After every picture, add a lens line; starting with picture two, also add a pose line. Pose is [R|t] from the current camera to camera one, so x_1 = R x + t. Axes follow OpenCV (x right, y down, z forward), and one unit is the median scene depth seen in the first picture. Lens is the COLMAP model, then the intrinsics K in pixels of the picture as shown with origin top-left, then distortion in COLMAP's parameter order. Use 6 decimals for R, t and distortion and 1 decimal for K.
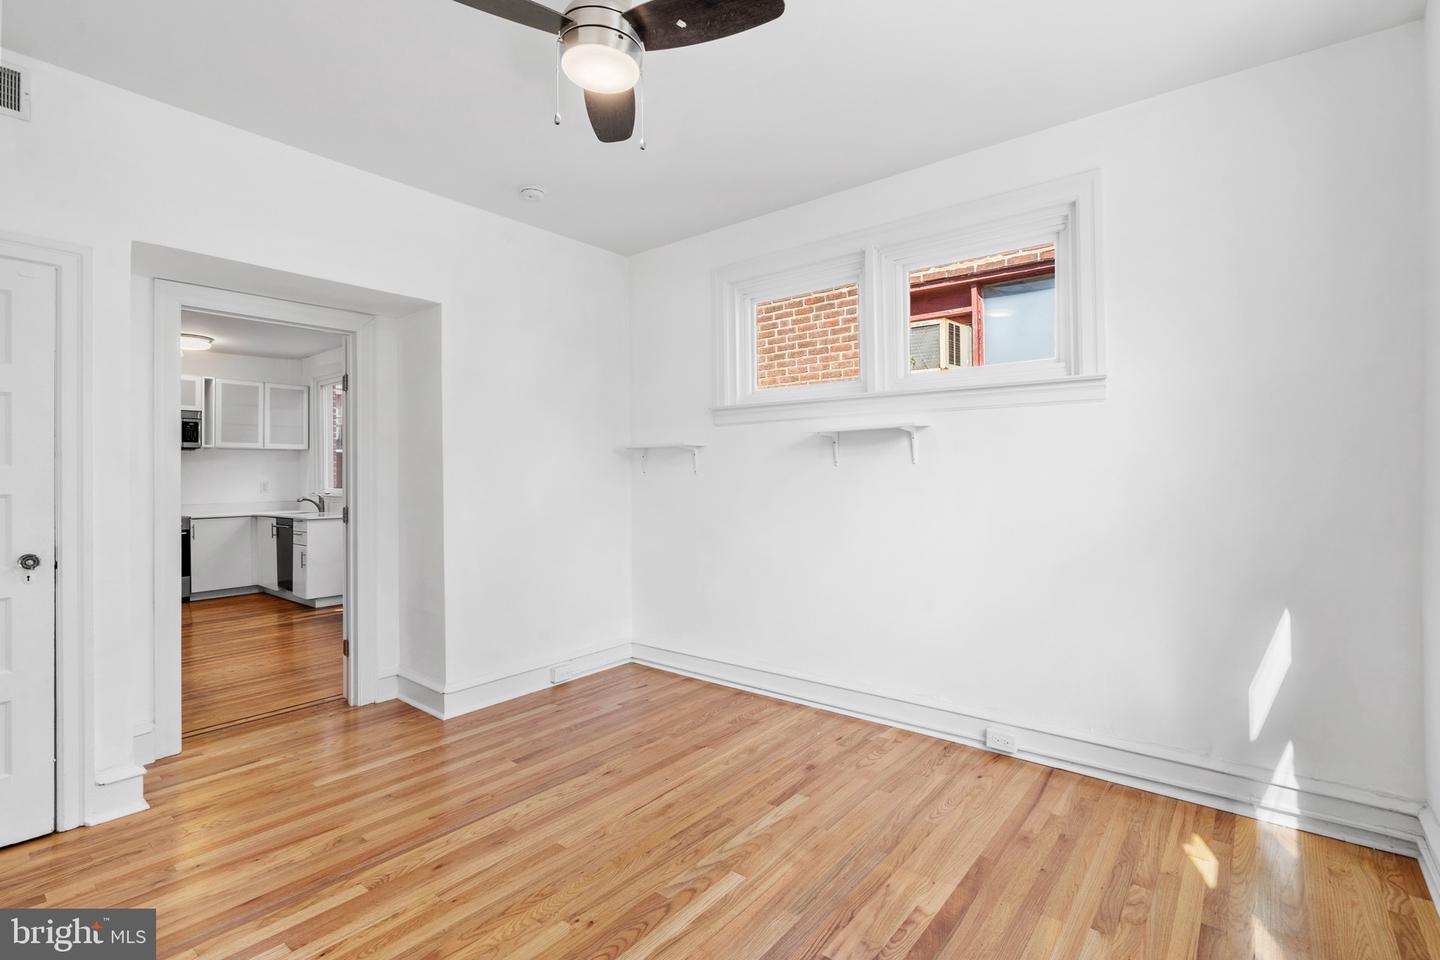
lens RADIAL K [[664.5, 0, 723.2], [0, 664.5, 470.6], [0, 0, 1]] dist [0.003196, 0.000558]
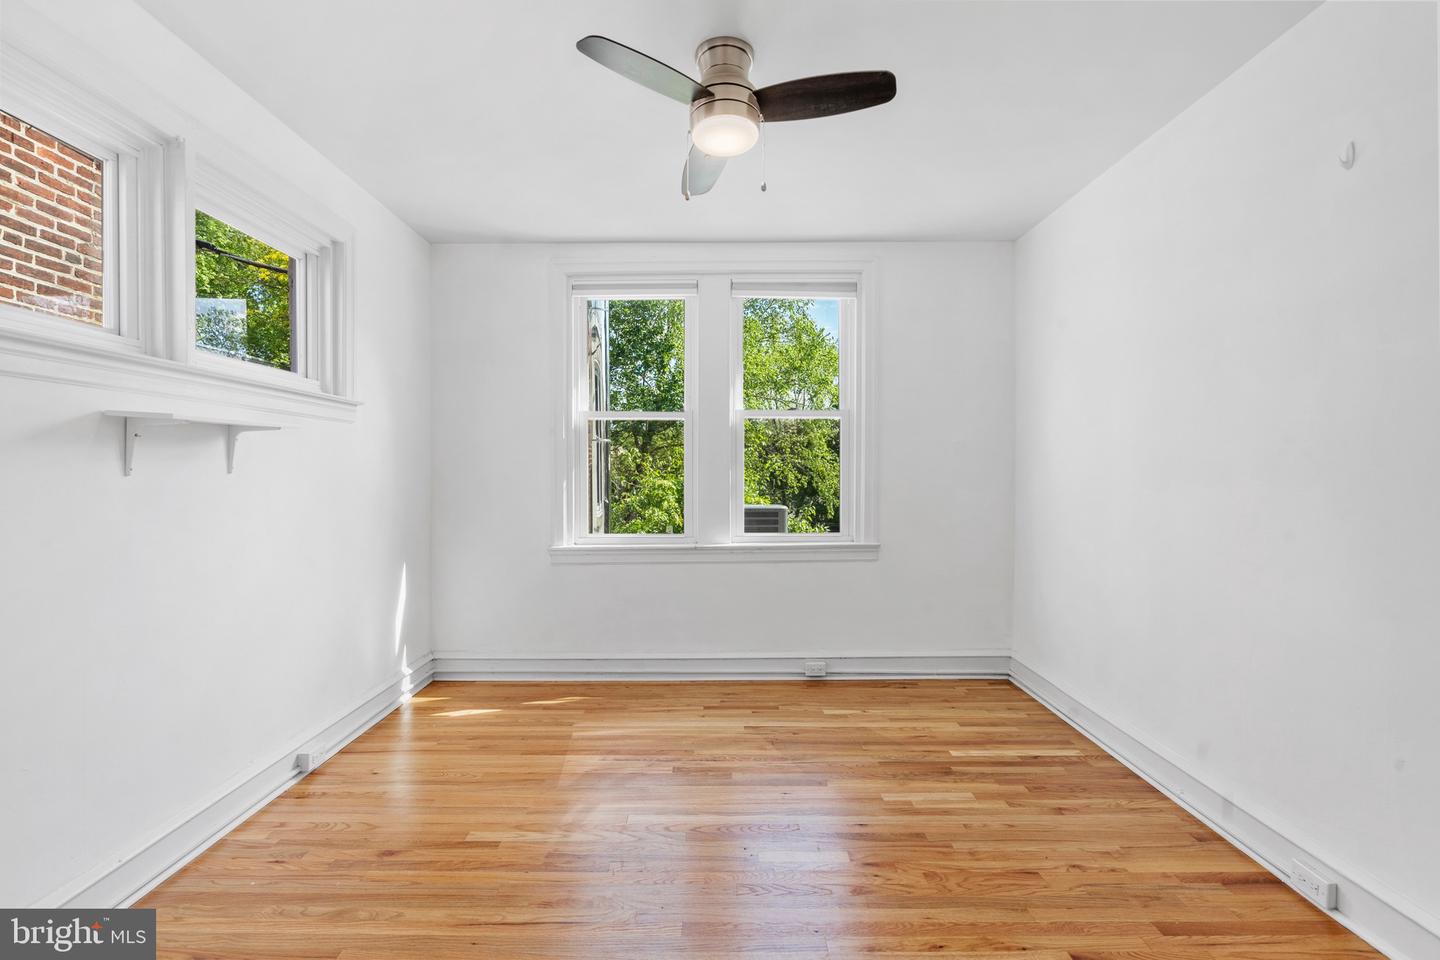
lens RADIAL K [[670.2, 0, 710.8], [0, 670.2, 478.6], [0, 0, 1]] dist [-0.000695, 0.000078]
pose [[-0.632793, 0.001547, 0.774320, -0.648102], [-0.000306, 0.999997, -0.002248, -0.001871], [-0.774321, -0.001659, -0.632791, 1.061620]]
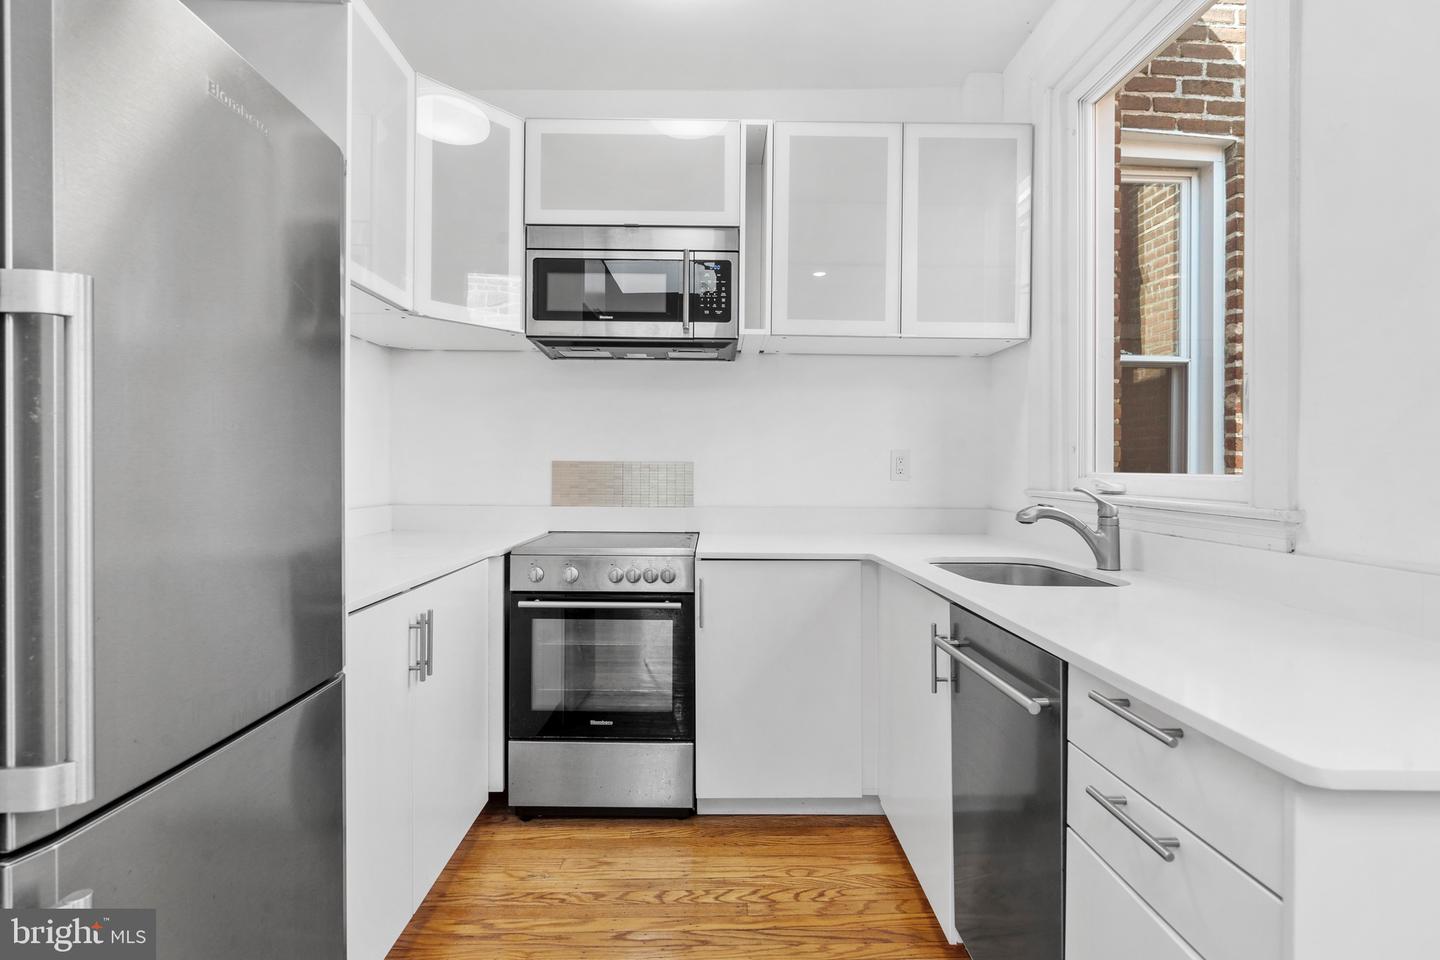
lens RADIAL K [[664.8, 0, 701.1], [0, 664.8, 467.7], [0, 0, 1]] dist [0.000347, 0.000635]
pose [[0.632583, 0.012779, -0.774387, -1.195965], [-0.006853, 0.999917, 0.010903, 0.056918], [0.774462, -0.001590, 0.632618, 1.723154]]
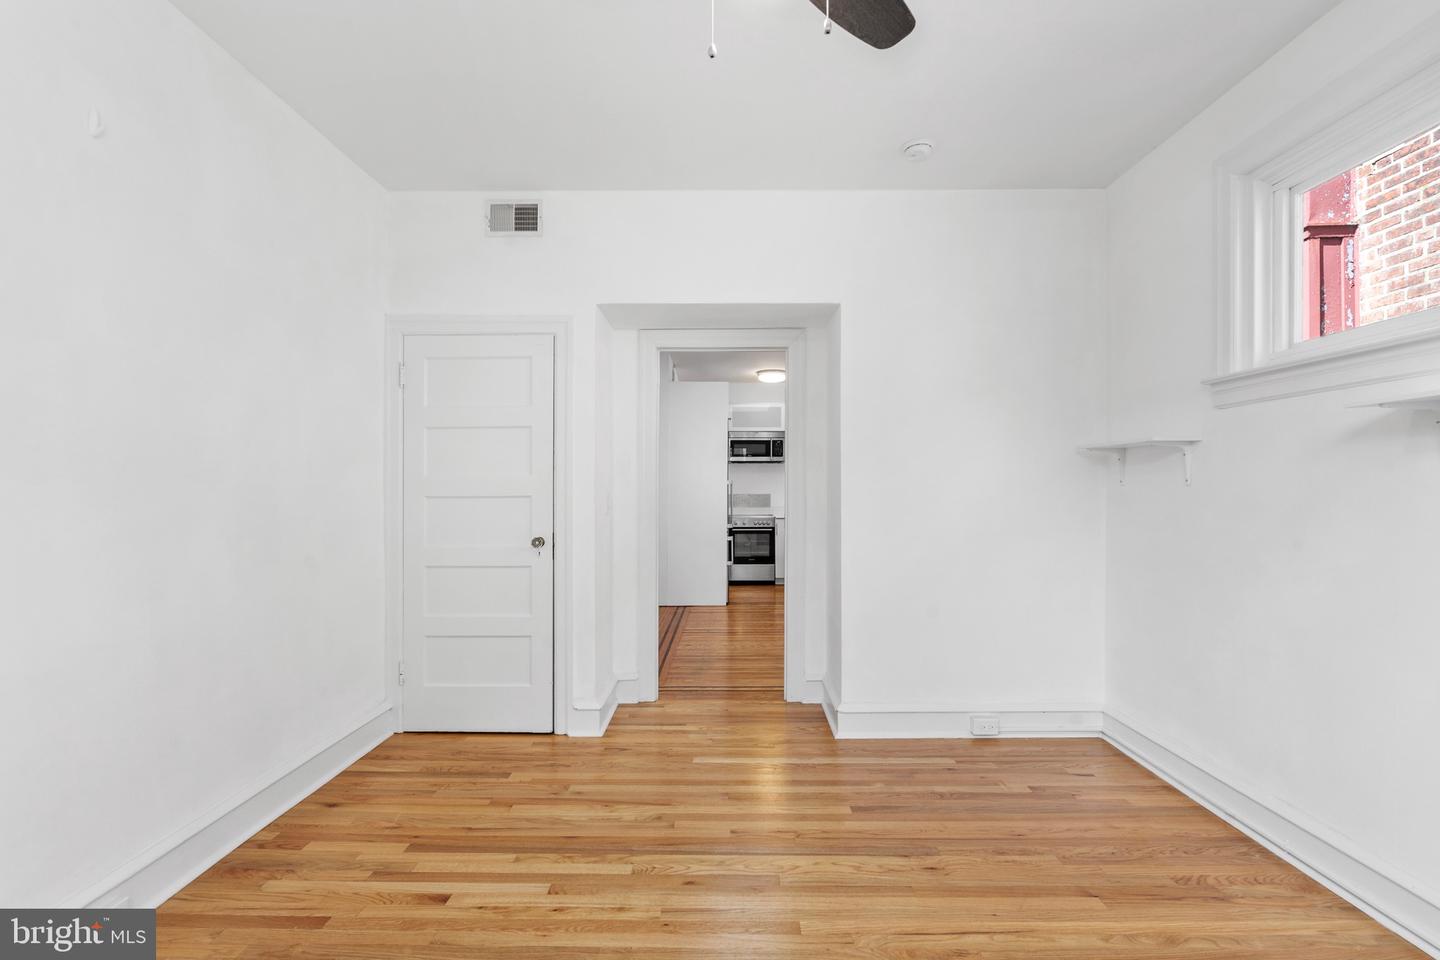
lens RADIAL K [[670.9, 0, 717.3], [0, 670.9, 491.2], [0, 0, 1]] dist [-0.000025, 0.000905]
pose [[0.624214, 0.011383, -0.781170, 0.241365], [0.001283, 0.999878, 0.015594, 0.002499], [0.781252, -0.010736, 0.624123, 0.281831]]
